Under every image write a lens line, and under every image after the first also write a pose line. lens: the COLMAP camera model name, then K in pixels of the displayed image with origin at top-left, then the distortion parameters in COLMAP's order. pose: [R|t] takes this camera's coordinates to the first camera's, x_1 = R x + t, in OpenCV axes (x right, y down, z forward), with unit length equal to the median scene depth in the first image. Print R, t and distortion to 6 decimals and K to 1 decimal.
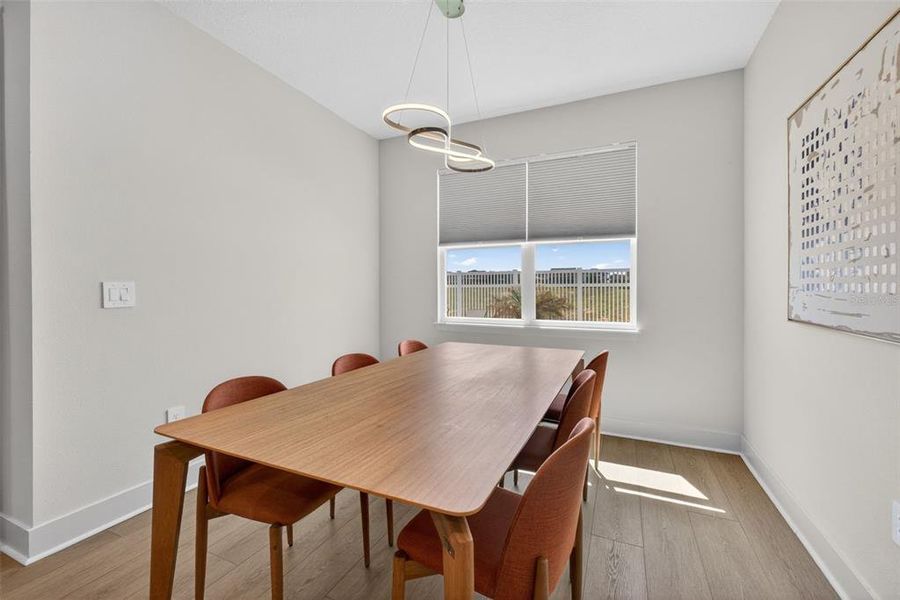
lens RADIAL K [[378.3, 0, 451.6], [0, 378.3, 288.9], [0, 0, 1]] dist [-0.001517, -0.001179]
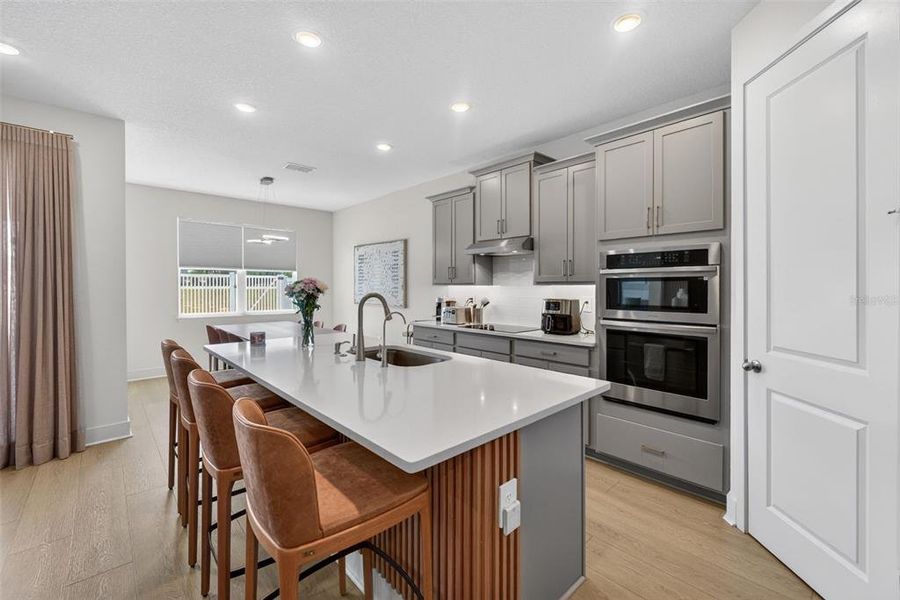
lens RADIAL K [[378.3, 0, 451.6], [0, 378.3, 288.9], [0, 0, 1]] dist [-0.001517, -0.001179]
pose [[0.392285, -0.002738, 0.919840, -2.221955], [-0.002081, 0.999990, 0.003864, -0.077027], [-0.919842, -0.003429, 0.392275, -1.359228]]
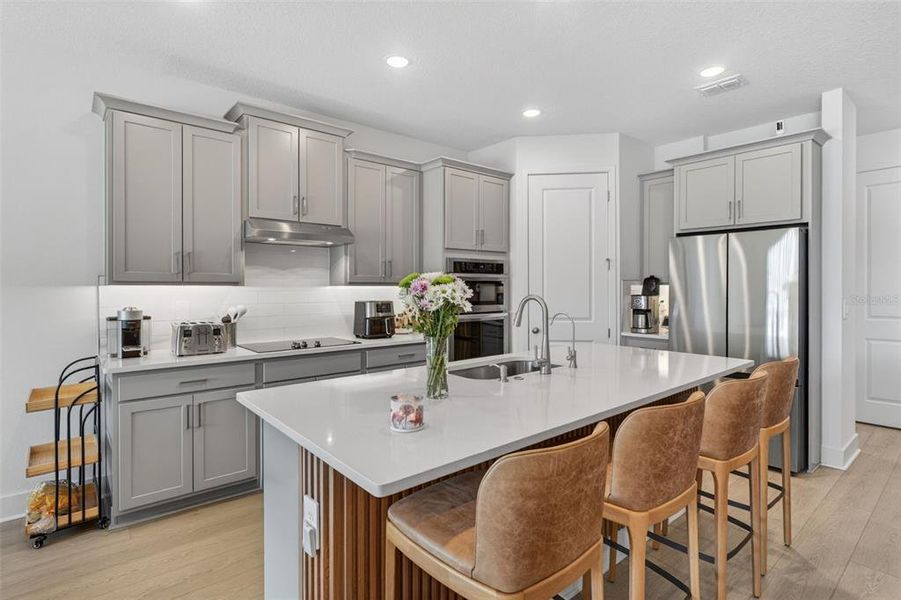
lens RADIAL K [[455.1, 0, 450.3], [0, 455.1, 289.0], [0, 0, 1]] dist [-0.000879, -0.000435]
pose [[-0.902630, 0.001280, 0.430415, -1.480726], [0.002503, 0.999994, 0.002275, -0.079506], [-0.430409, 0.003131, -0.902628, 0.746600]]
